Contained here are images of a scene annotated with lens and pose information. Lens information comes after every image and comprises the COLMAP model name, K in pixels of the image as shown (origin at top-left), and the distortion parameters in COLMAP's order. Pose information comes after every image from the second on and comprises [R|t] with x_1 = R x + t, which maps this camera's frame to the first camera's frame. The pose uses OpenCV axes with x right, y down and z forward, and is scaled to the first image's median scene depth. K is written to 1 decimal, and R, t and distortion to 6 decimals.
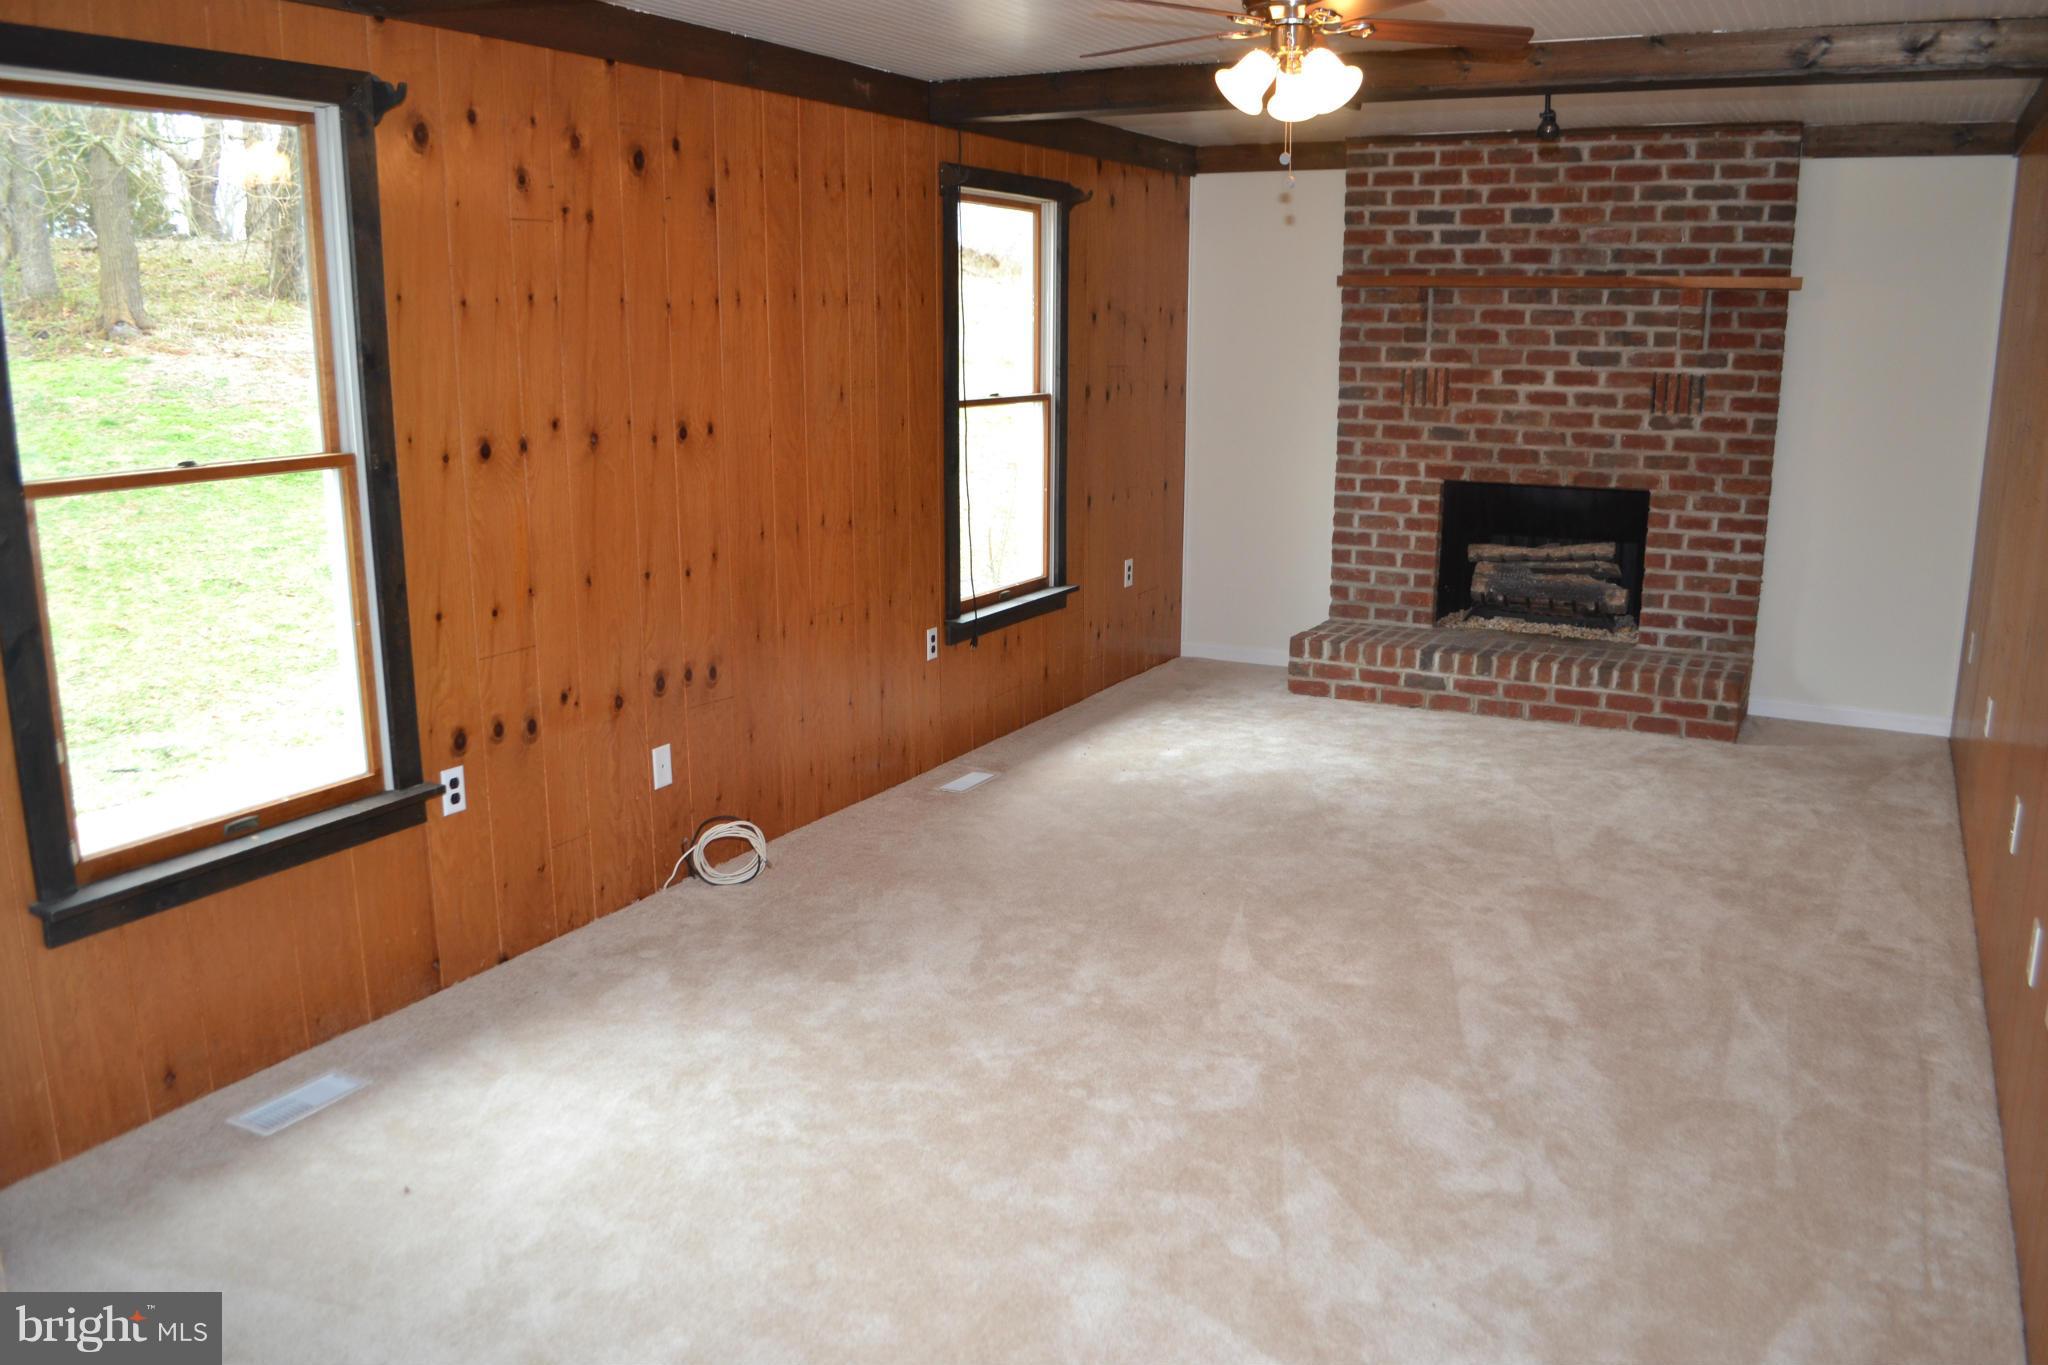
lens RADIAL K [[1646.2, 0, 992.8], [0, 1646.2, 718.2], [0, 0, 1]] dist [-0.078232, 0.010970]
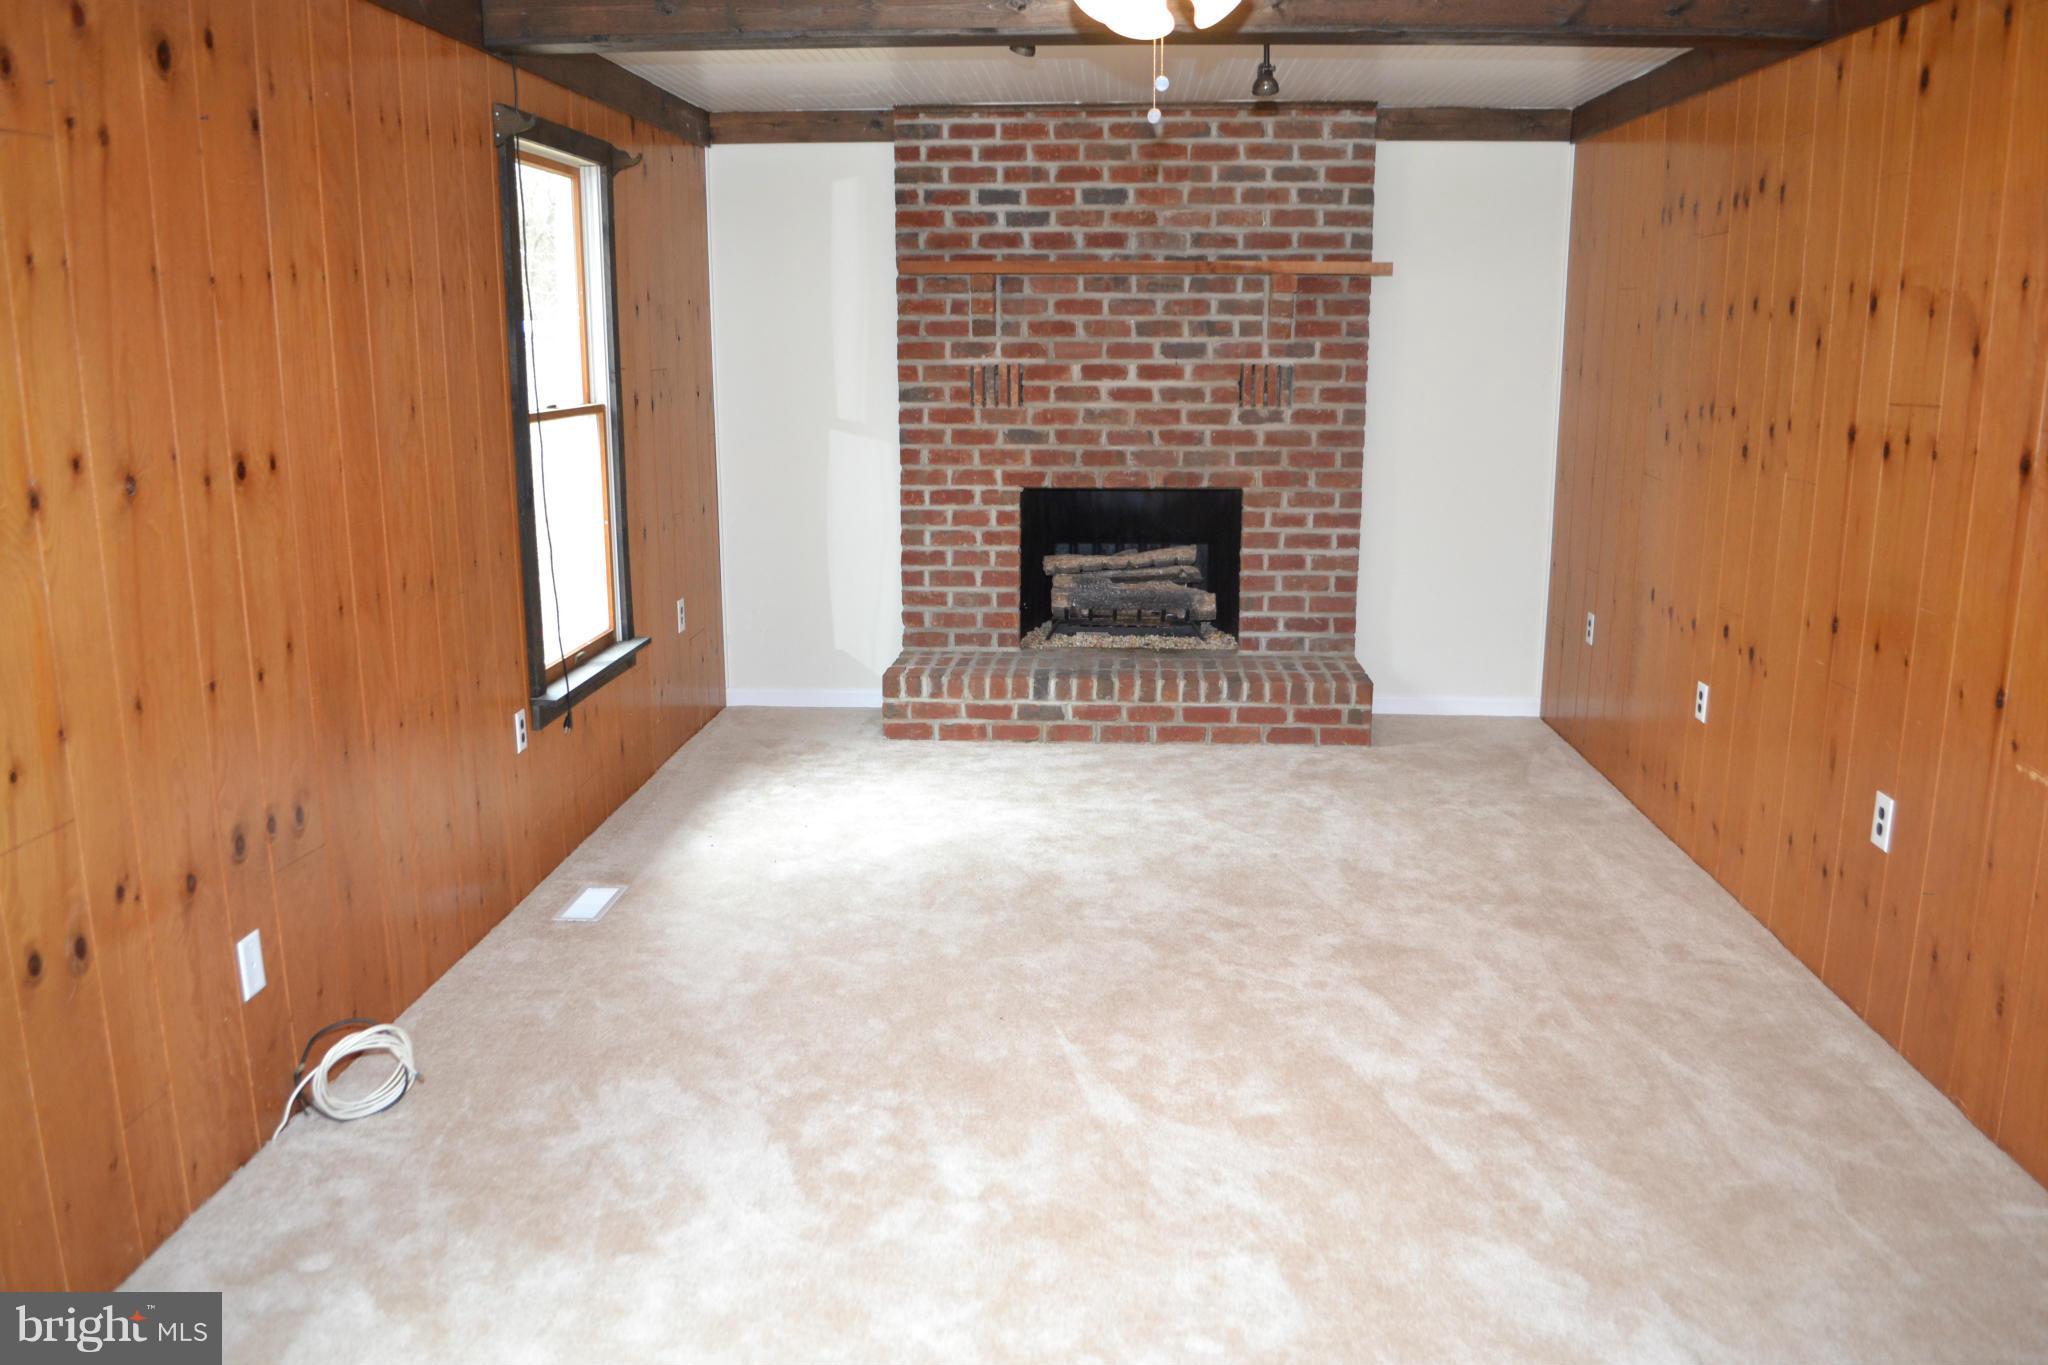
lens RADIAL K [[1646.2, 0, 992.8], [0, 1646.2, 718.2], [0, 0, 1]] dist [-0.078232, 0.010970]
pose [[0.908523, -0.098069, 0.406164, -0.130652], [0.100851, 0.994794, 0.014607, -0.035674], [-0.405482, 0.027691, 0.913683, 0.188198]]
